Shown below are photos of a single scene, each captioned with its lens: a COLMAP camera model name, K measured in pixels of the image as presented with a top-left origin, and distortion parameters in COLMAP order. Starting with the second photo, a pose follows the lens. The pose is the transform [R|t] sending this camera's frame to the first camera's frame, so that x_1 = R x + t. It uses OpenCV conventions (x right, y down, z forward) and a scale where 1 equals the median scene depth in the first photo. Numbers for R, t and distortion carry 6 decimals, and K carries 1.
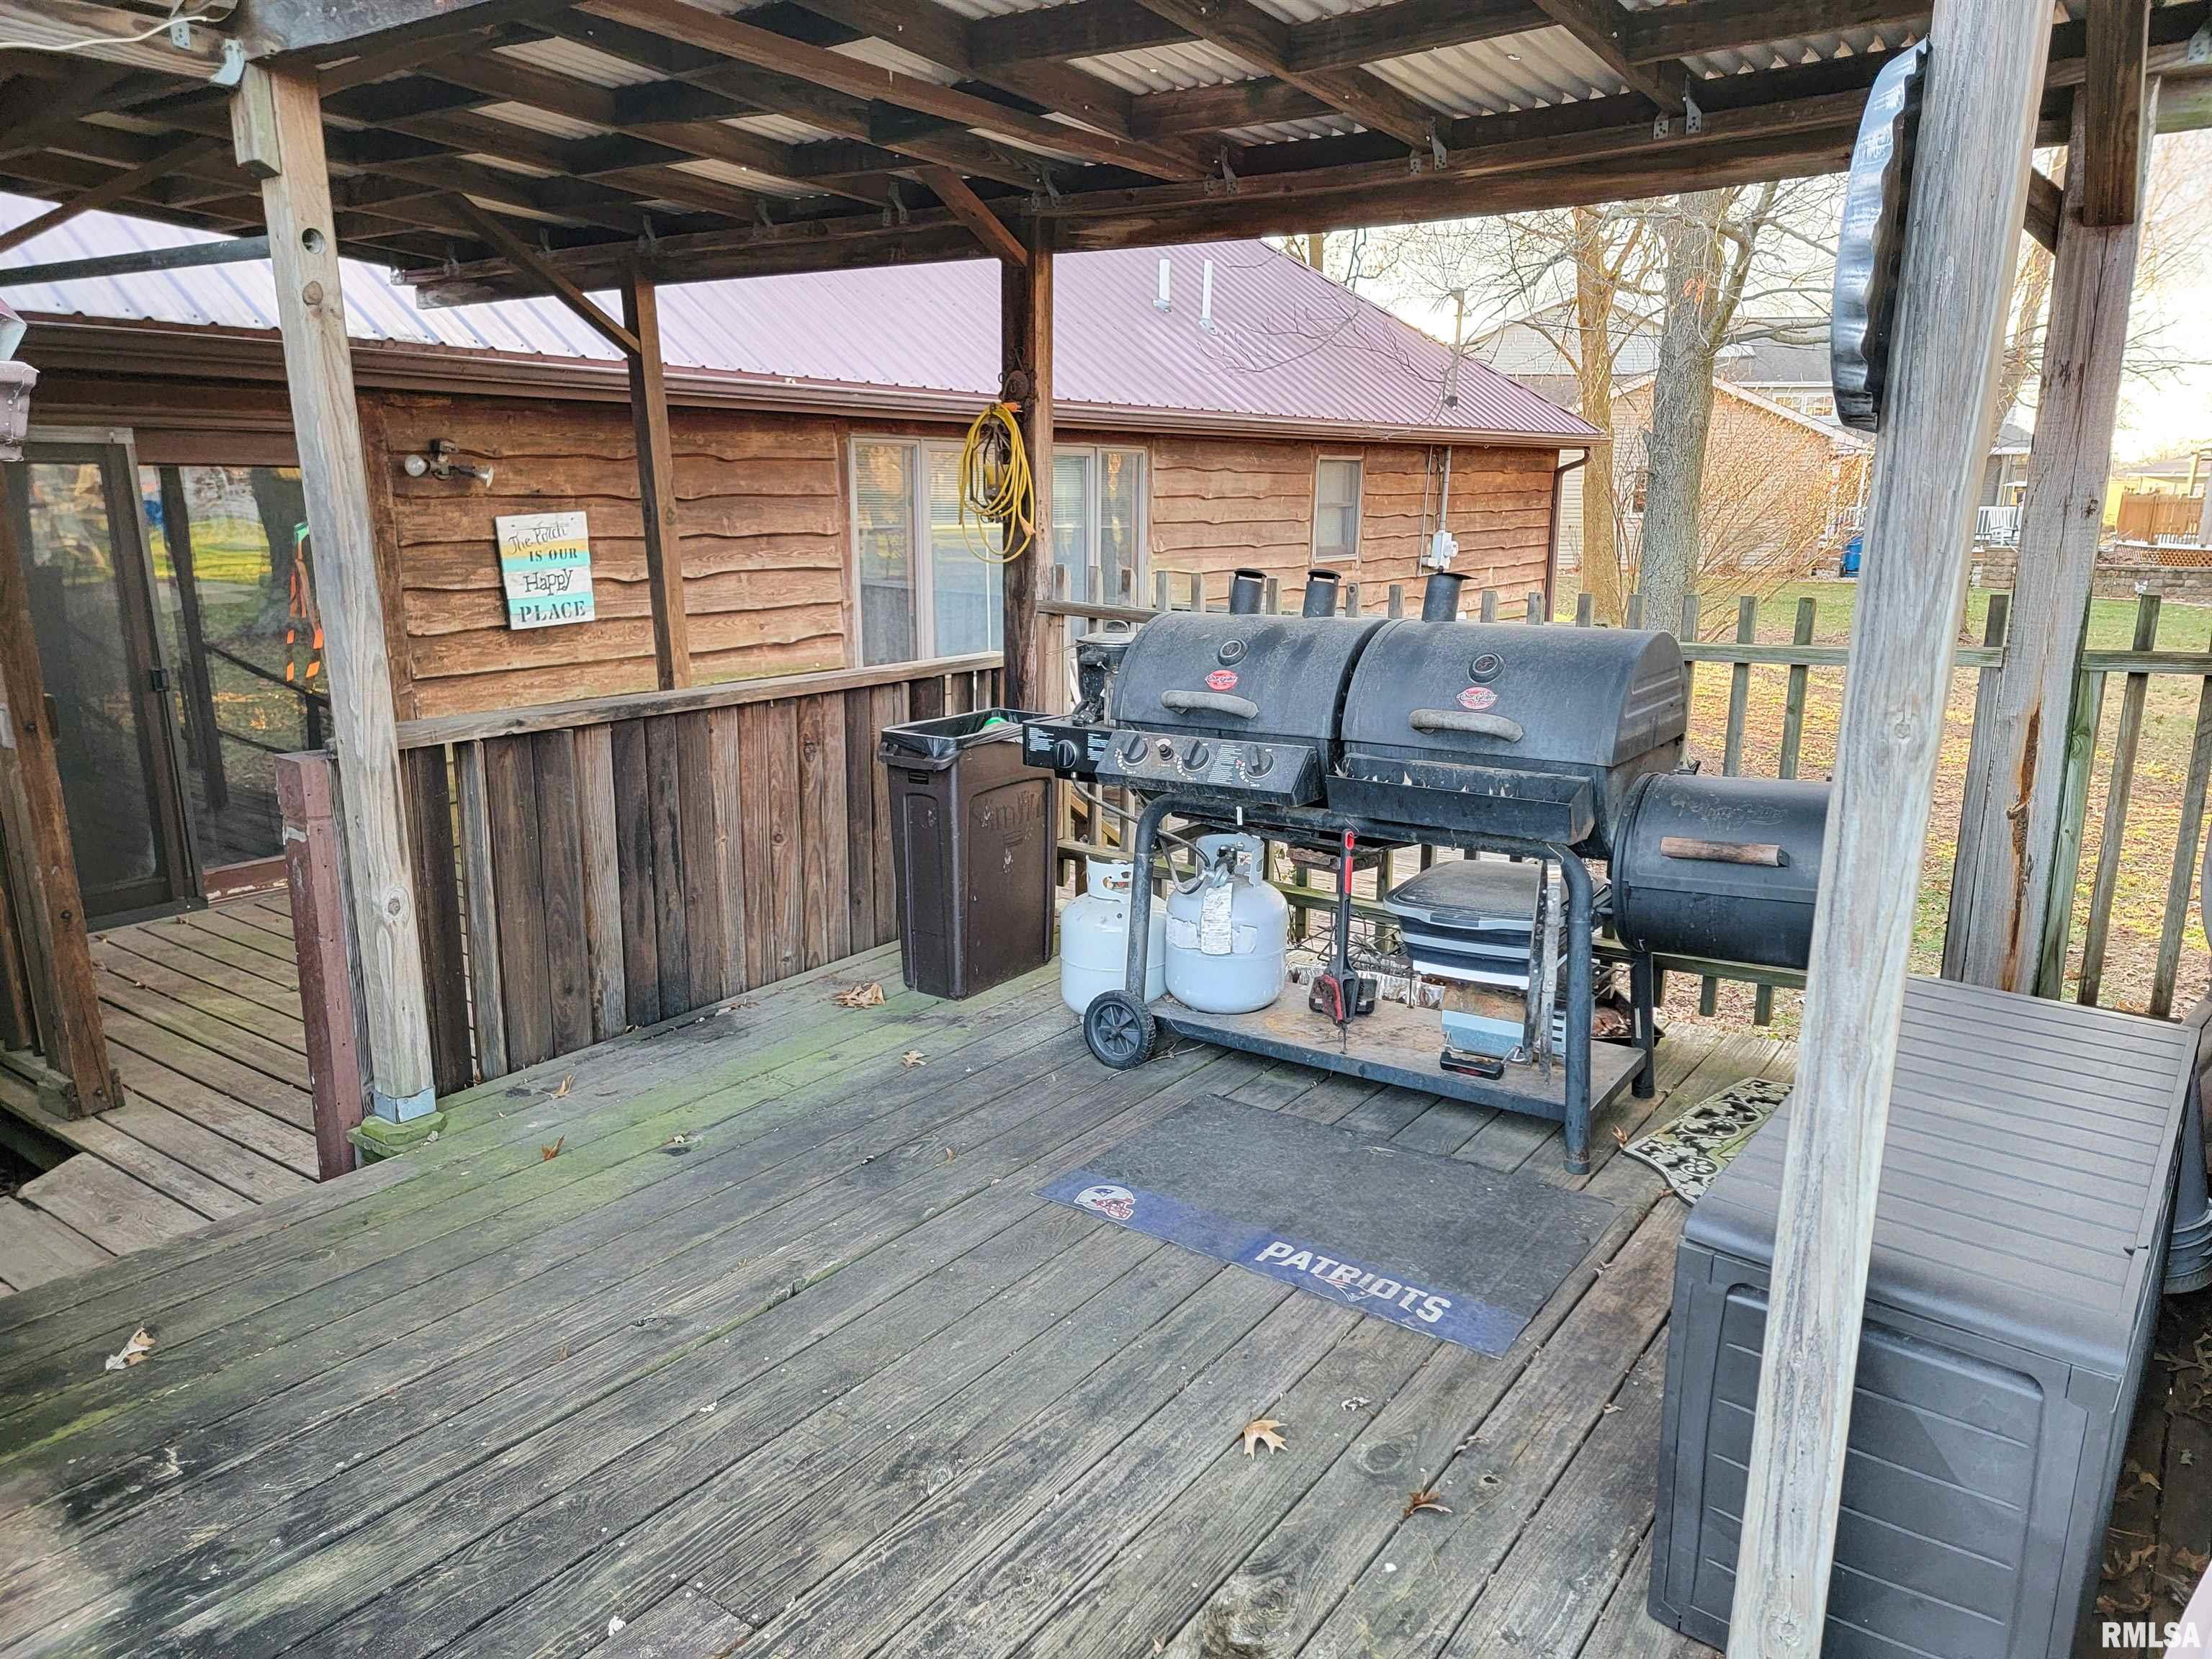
lens RADIAL K [[1528.1, 0, 1106.0], [0, 1528.1, 829.5], [0, 0, 1]] dist [0.033928, -0.000387]
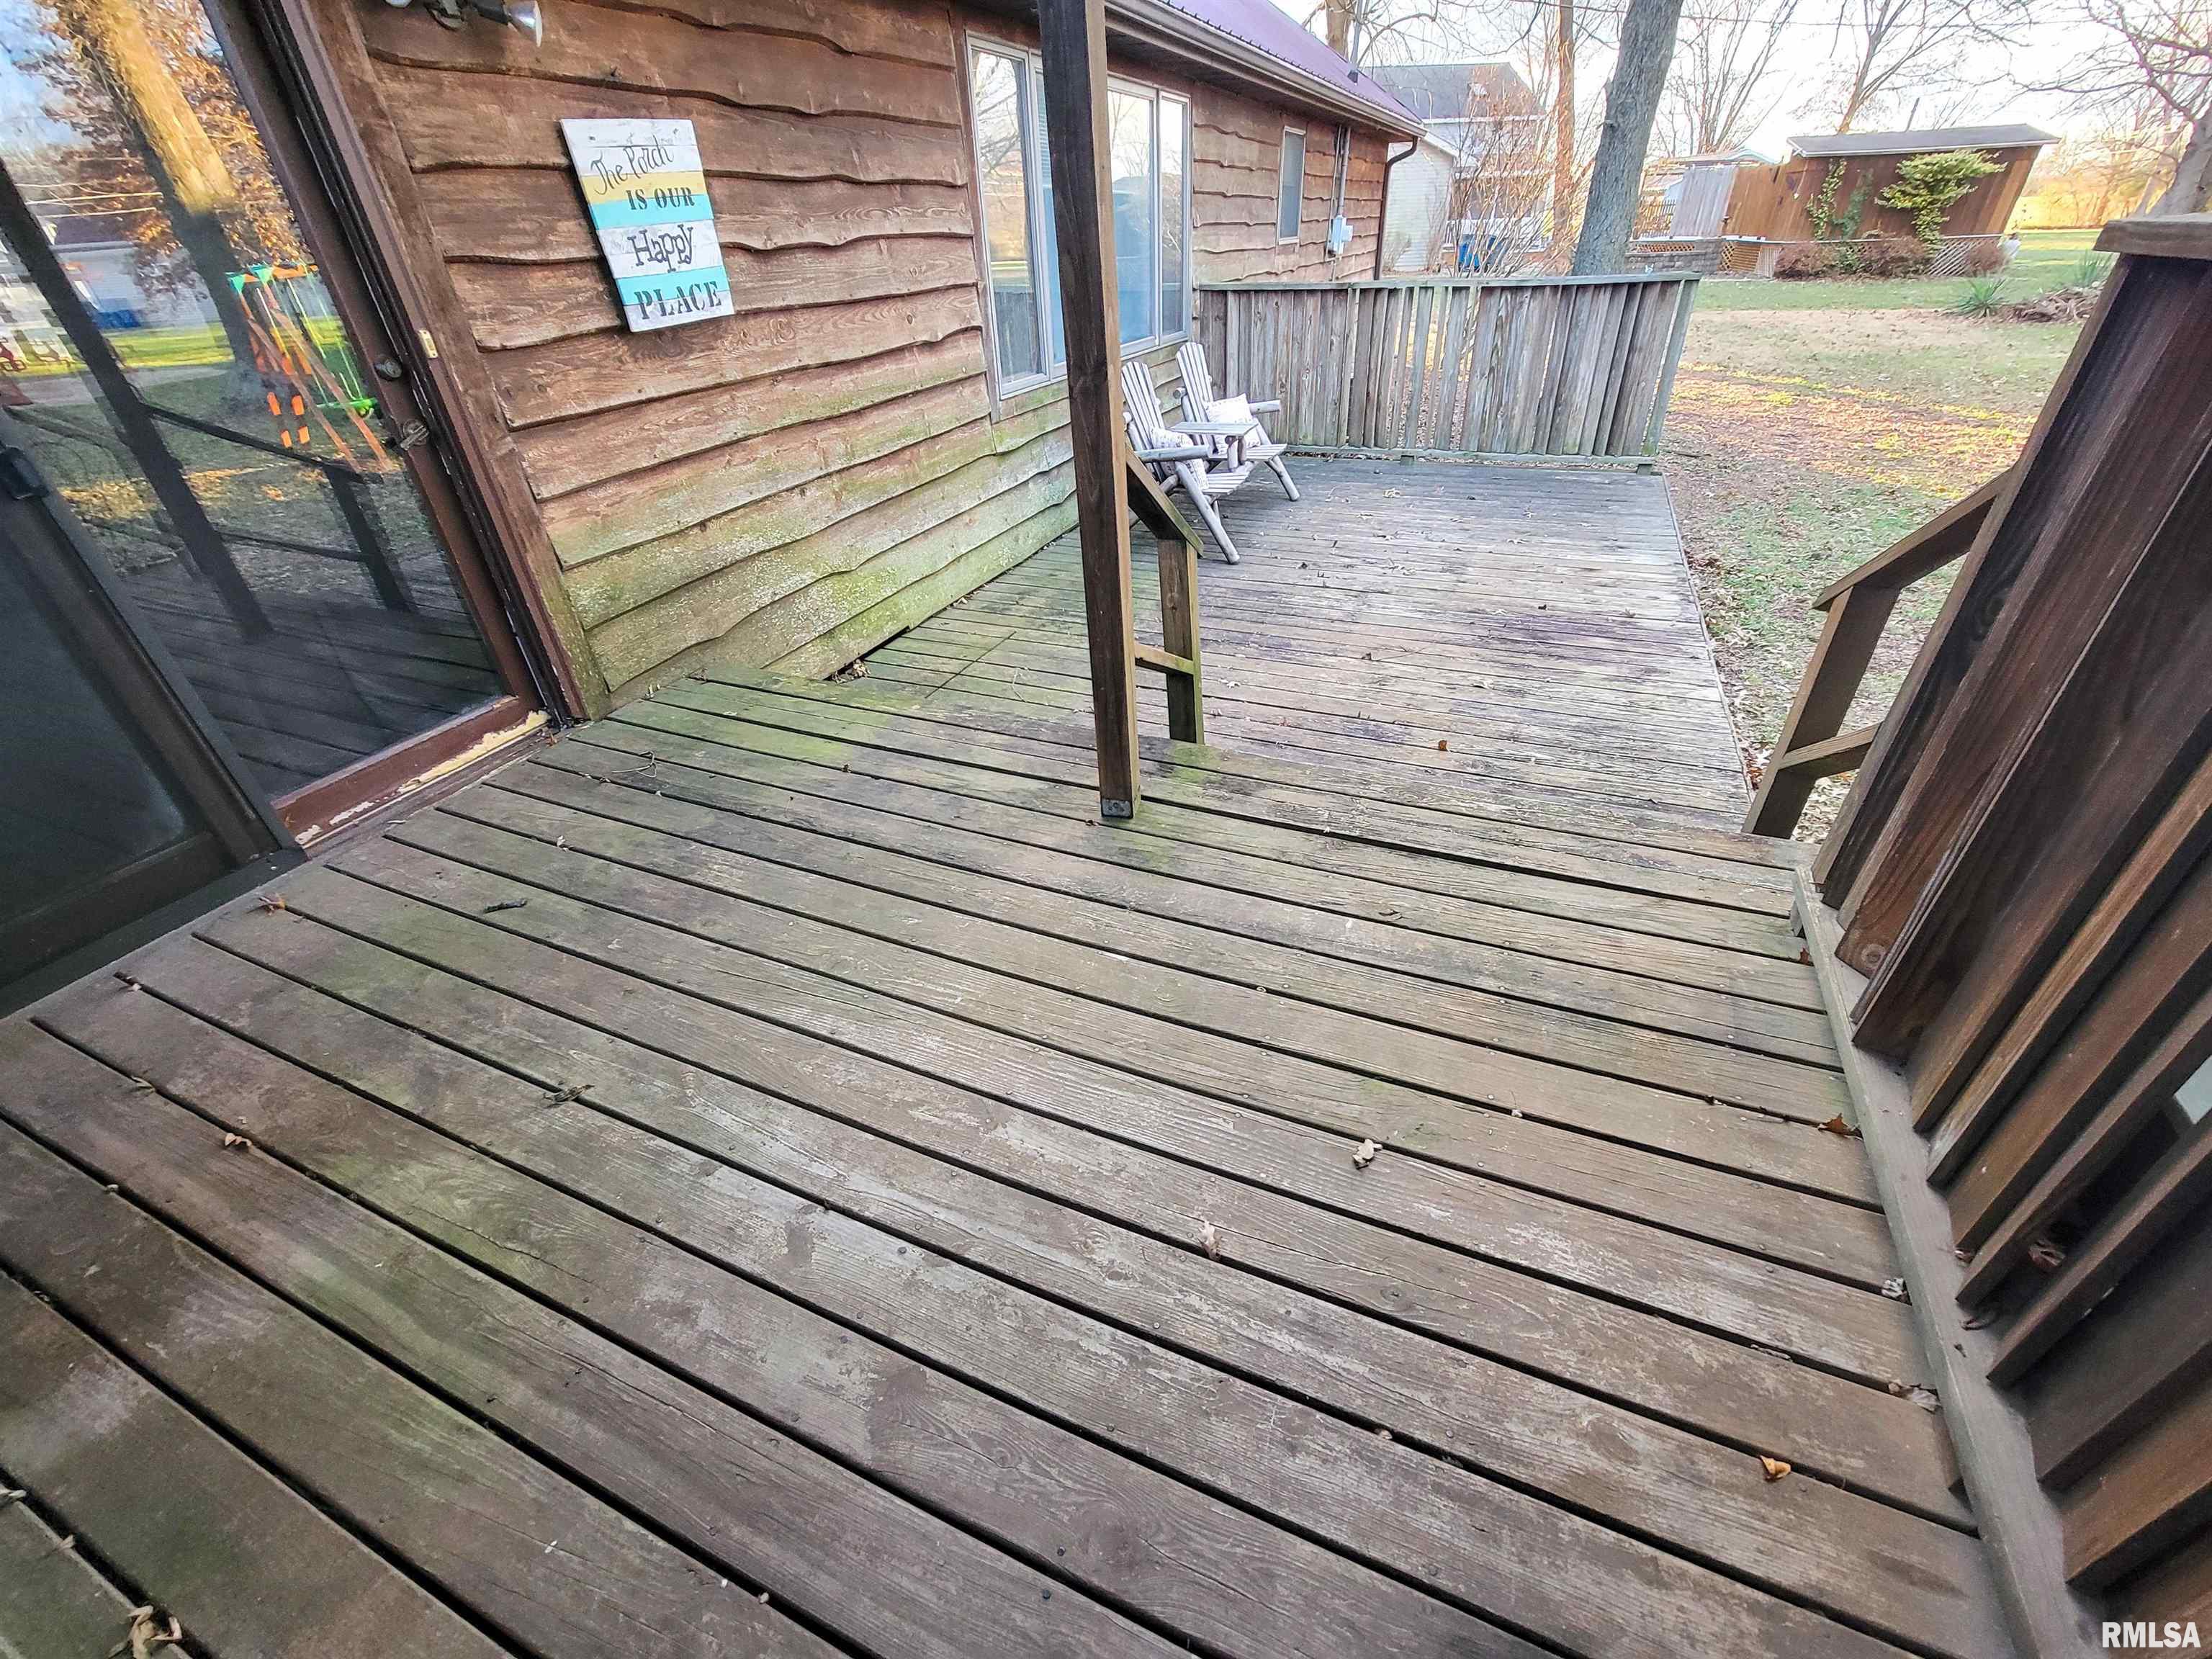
lens RADIAL K [[893.9, 0, 1106.0], [0, 893.9, 829.5], [0, 0, 1]] dist [0.010378, -0.009170]
pose [[0.973406, -0.164065, 0.159887, -0.288038], [0.096527, 0.926684, 0.363234, -0.053426], [-0.207758, -0.338141, 0.917876, 0.539086]]
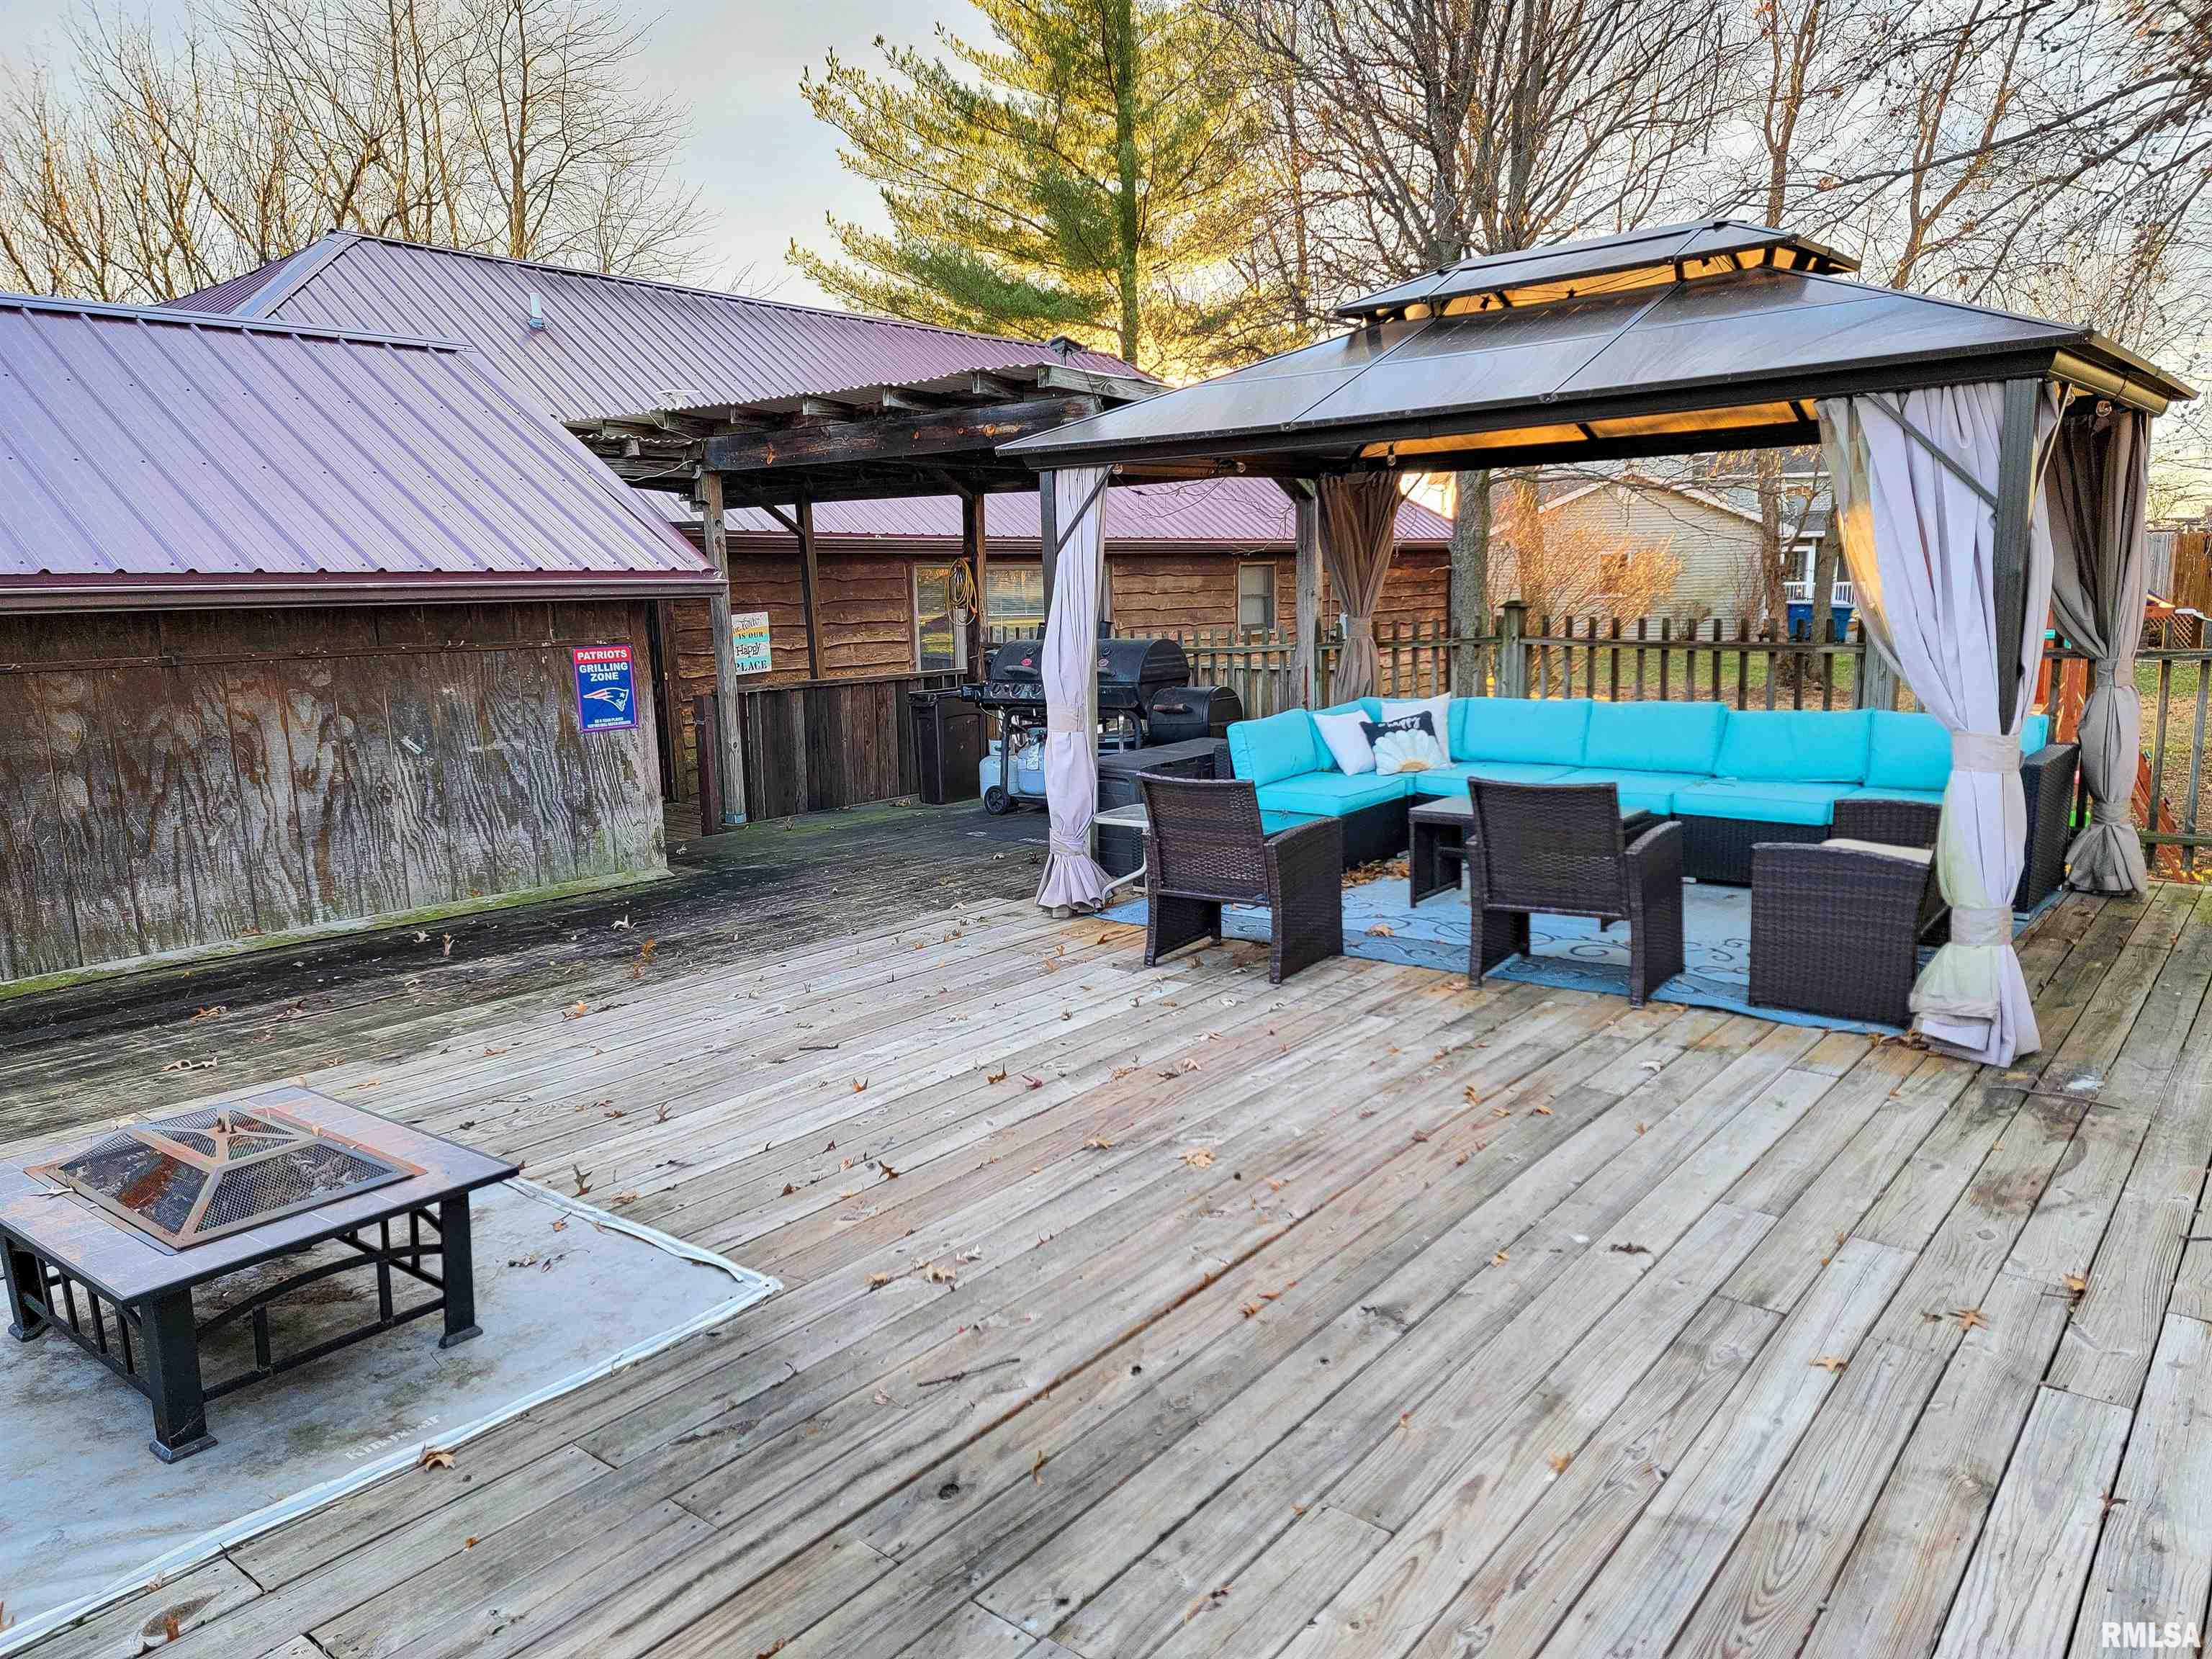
lens RADIAL K [[1528.1, 0, 1106.0], [0, 1528.1, 829.5], [0, 0, 1]] dist [0.033928, -0.000387]
pose [[0.997609, -0.020317, -0.066059, 0.186290], [0.016201, 0.997929, -0.062259, 0.178845], [0.067187, 0.061040, 0.995871, -0.805921]]
